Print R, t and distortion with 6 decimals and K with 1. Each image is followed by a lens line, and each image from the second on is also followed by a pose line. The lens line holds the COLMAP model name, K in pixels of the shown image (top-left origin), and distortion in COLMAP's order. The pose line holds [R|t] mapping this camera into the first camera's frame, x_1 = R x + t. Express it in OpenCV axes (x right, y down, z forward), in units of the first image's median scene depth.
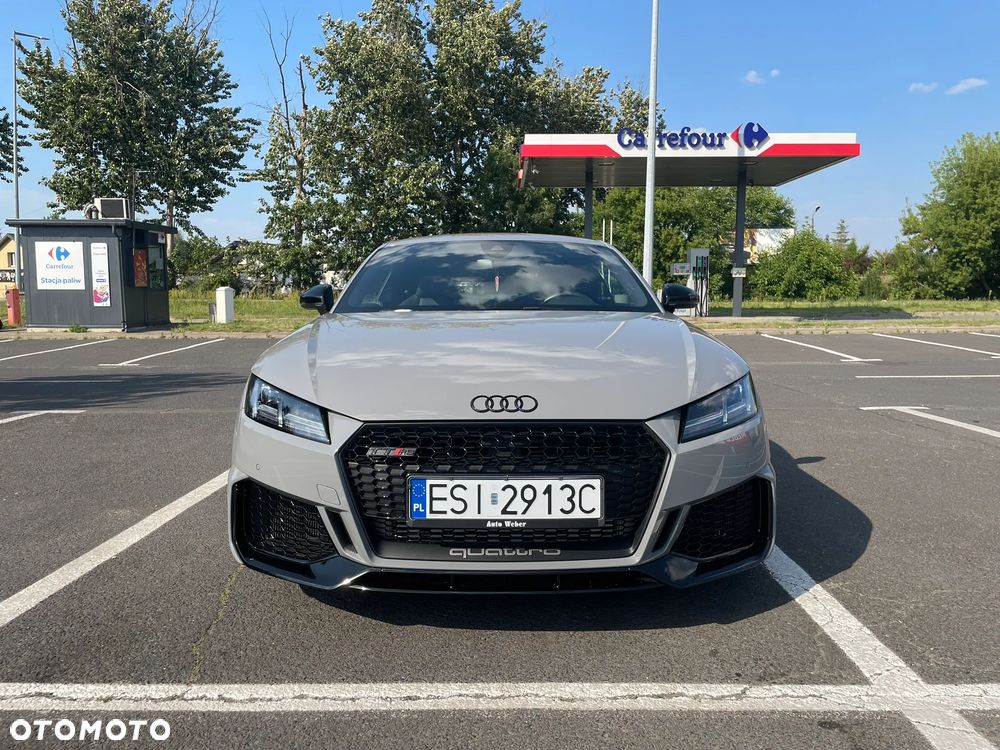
lens RADIAL K [[757.4, 0, 500.1], [0, 757.4, 369.3], [0, 0, 1]] dist [0.084730, -0.111925]
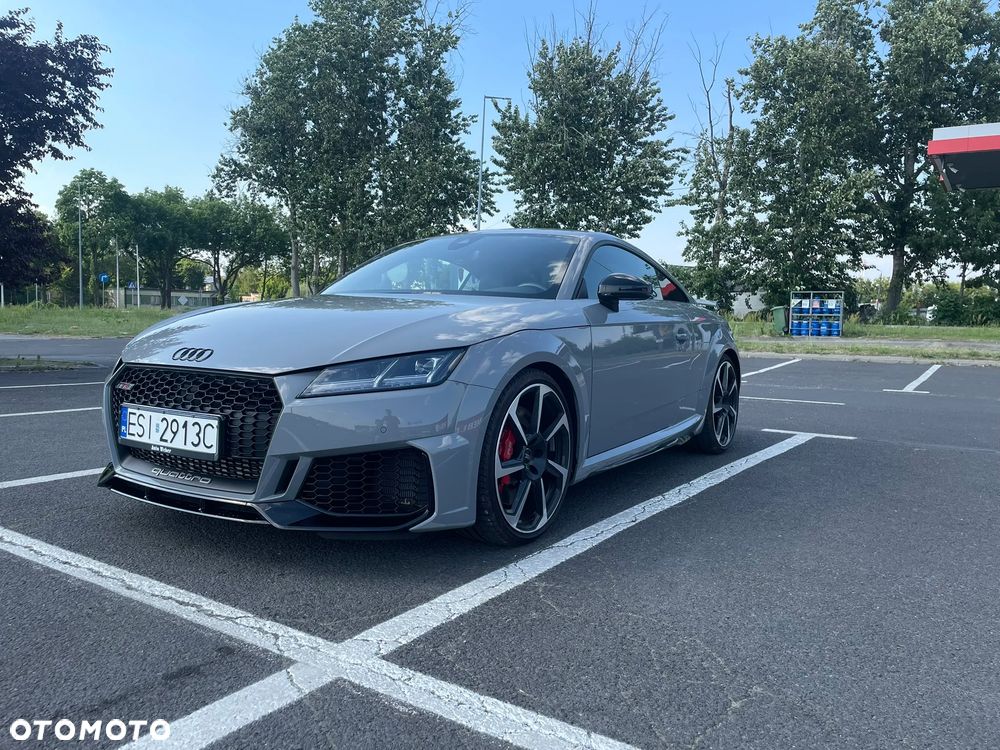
lens RADIAL K [[757.4, 0, 500.1], [0, 757.4, 369.3], [0, 0, 1]] dist [0.084730, -0.111925]
pose [[0.834623, 0.055053, -0.548064, 0.087239], [-0.072360, 0.997328, -0.010012, 0.003632], [0.546048, 0.048014, 0.836377, 0.019556]]
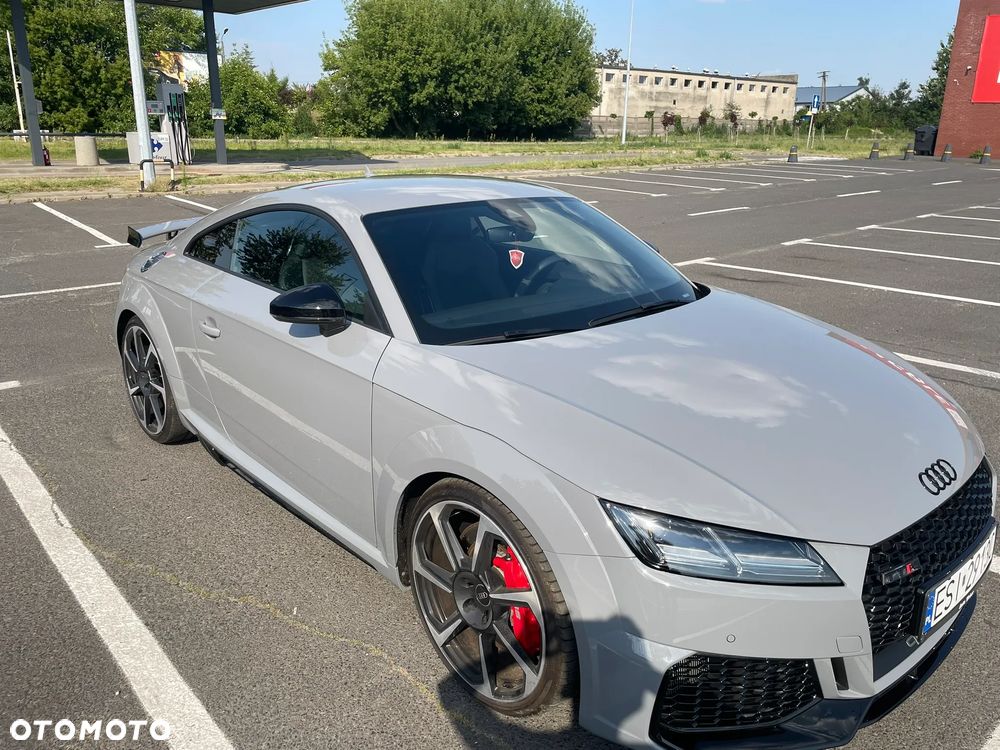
lens RADIAL K [[756.8, 0, 498.3], [0, 756.8, 371.2], [0, 0, 1]] dist [0.076331, -0.096748]
pose [[0.742449, -0.193575, 0.641326, -0.077121], [0.048397, 0.970339, 0.236854, -0.026047], [-0.668153, -0.144813, 0.729795, 0.055630]]
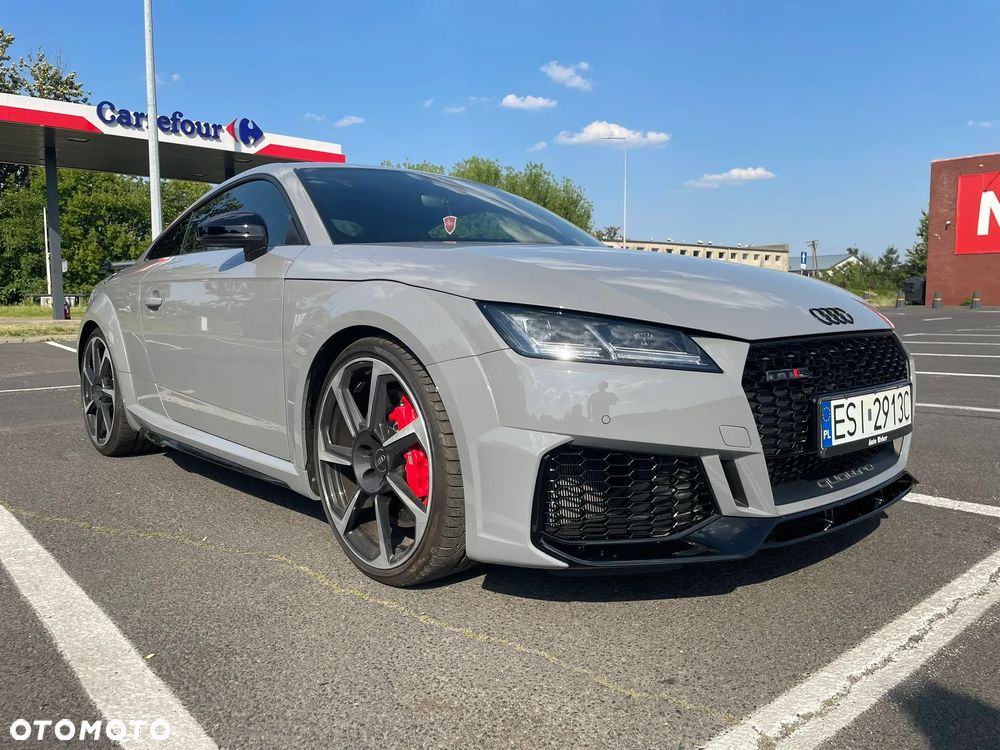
lens RADIAL K [[757.4, 0, 500.1], [0, 757.4, 369.3], [0, 0, 1]] dist [0.084730, -0.111925]
pose [[0.750278, -0.062915, 0.658122, -0.072953], [0.070899, 0.997378, 0.014520, 0.005410], [-0.657310, 0.035766, 0.752771, 0.045399]]
